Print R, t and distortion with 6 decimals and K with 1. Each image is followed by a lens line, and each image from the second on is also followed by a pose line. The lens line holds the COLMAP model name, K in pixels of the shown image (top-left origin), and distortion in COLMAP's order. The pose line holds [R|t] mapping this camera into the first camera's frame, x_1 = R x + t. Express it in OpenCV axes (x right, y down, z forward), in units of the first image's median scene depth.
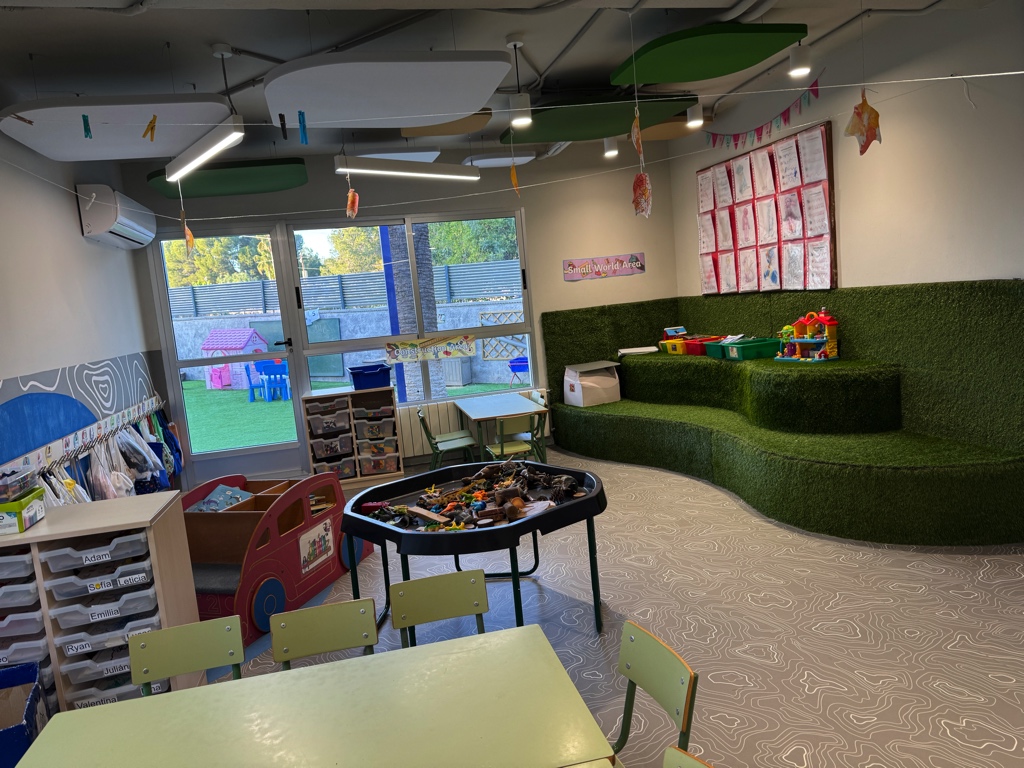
lens RADIAL K [[713.2, 0, 511.8], [0, 713.2, 388.6], [0, 0, 1]] dist [0.003531, -0.002574]
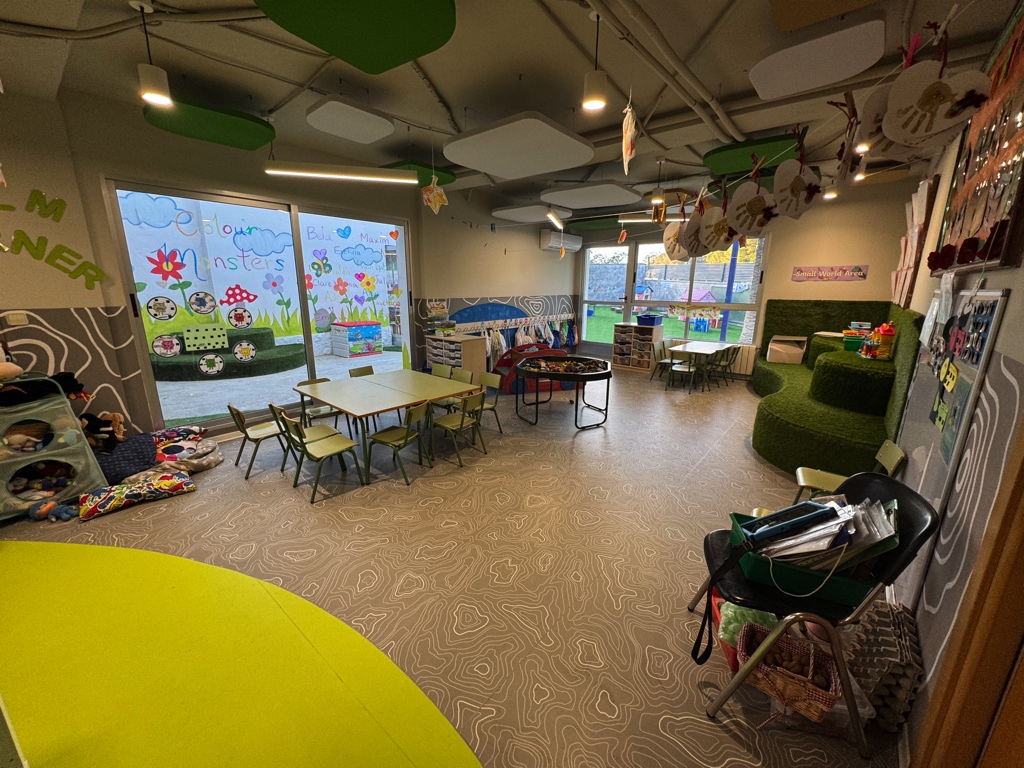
lens RADIAL K [[413.8, 0, 510.3], [0, 413.8, 384.1], [0, 0, 1]] dist [-0.001997, -0.000185]
pose [[0.589749, 0.284118, -0.755958, 0.526333], [-0.160461, 0.958632, 0.235109, -0.056583], [0.791485, -0.017353, 0.610942, -0.039429]]
